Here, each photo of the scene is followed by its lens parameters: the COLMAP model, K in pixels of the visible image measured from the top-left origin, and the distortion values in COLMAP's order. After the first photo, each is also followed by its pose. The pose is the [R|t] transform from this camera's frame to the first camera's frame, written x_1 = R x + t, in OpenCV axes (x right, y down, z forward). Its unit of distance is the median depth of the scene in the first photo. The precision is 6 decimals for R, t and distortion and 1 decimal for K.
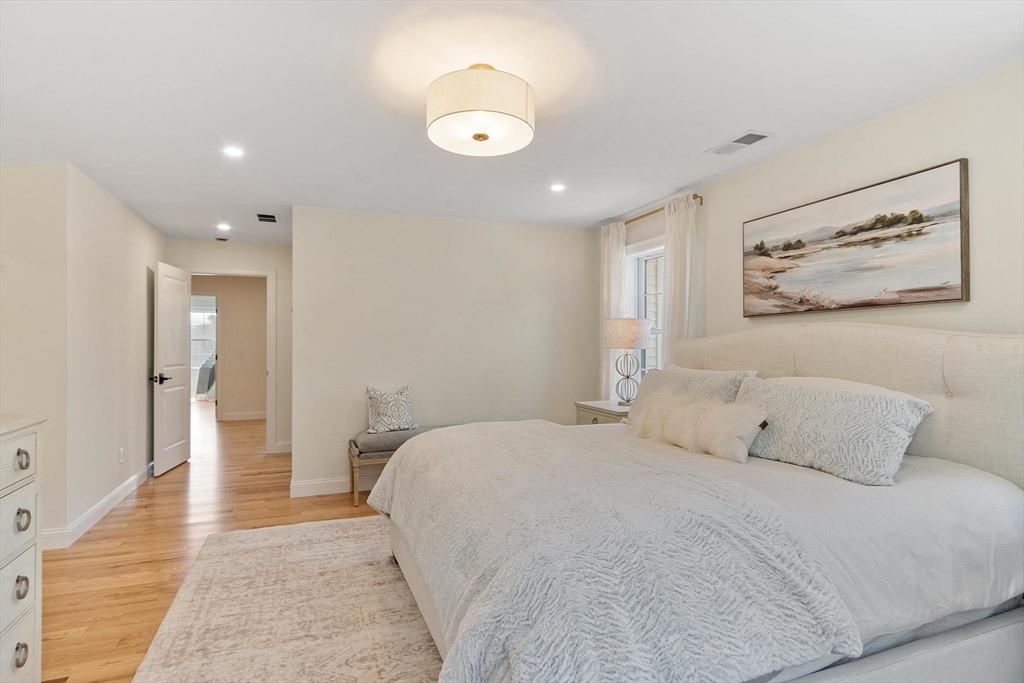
lens RADIAL K [[534.0, 0, 508.1], [0, 534.0, 345.5], [0, 0, 1]] dist [0.001387, -0.000106]
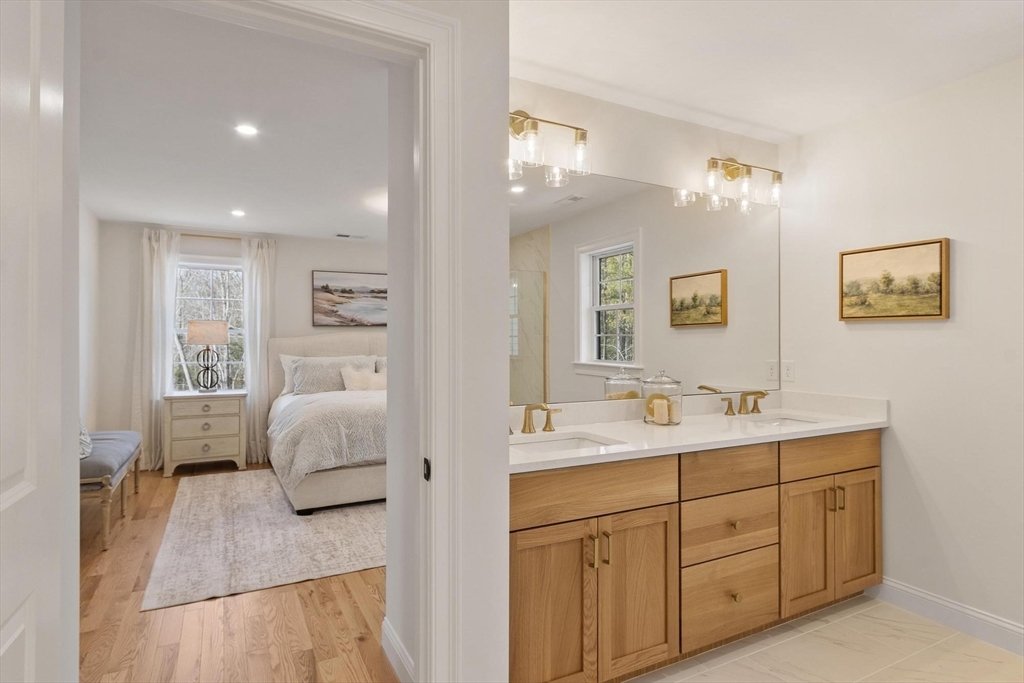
lens RADIAL K [[534.0, 0, 507.9], [0, 534.0, 340.1], [0, 0, 1]] dist [0.001387, -0.000106]
pose [[-0.136135, 0.003836, 0.990683, -1.461510], [0.000033, 0.999993, -0.003868, -0.001553], [-0.990690, -0.000494, -0.136134, 0.678061]]
